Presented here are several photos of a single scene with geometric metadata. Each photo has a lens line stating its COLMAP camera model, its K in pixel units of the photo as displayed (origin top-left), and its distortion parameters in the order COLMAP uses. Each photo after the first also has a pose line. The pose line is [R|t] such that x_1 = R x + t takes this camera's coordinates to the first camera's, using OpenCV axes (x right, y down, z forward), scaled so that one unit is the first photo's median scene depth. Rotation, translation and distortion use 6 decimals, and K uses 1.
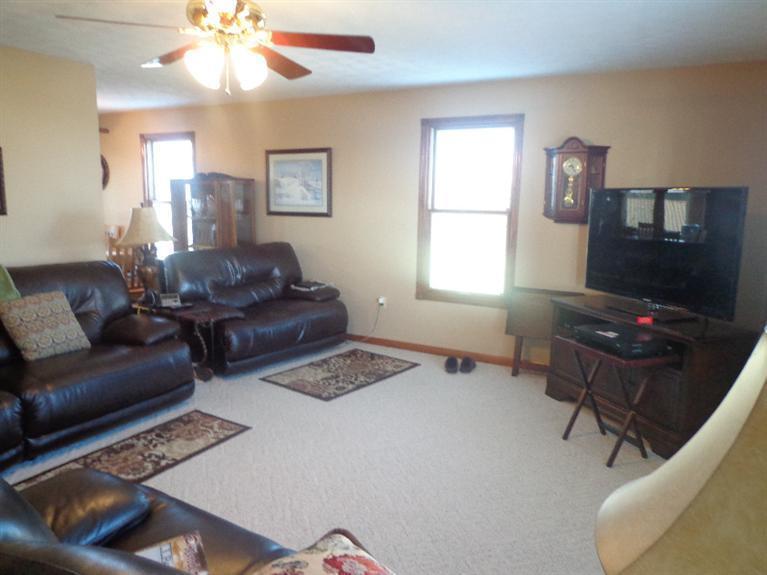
lens RADIAL K [[568.6, 0, 383.0], [0, 568.6, 286.6], [0, 0, 1]] dist [0.005662, 0.013649]
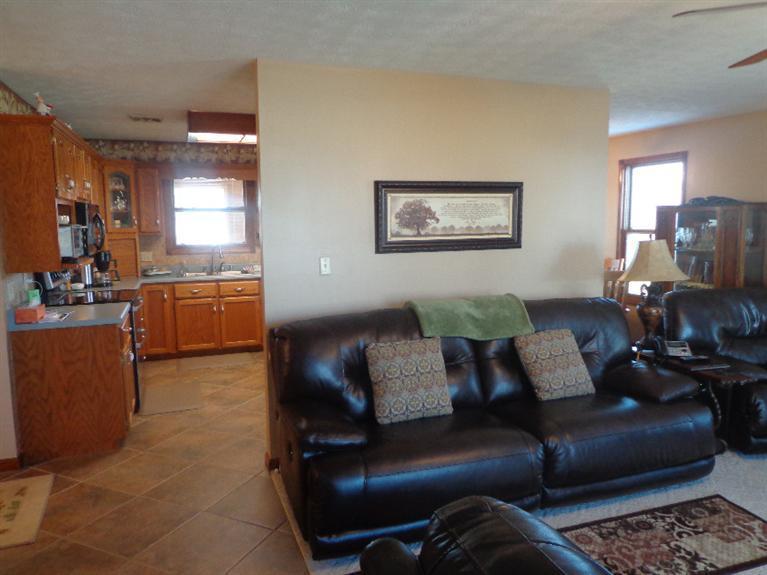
lens RADIAL K [[568.6, 0, 385.8], [0, 568.6, 288.1], [0, 0, 1]] dist [0.005662, 0.013649]
pose [[0.757997, 0.056197, -0.649833, -0.185284], [-0.084138, 0.996382, -0.011977, -0.022954], [0.646809, 0.063754, 0.759983, 0.078438]]
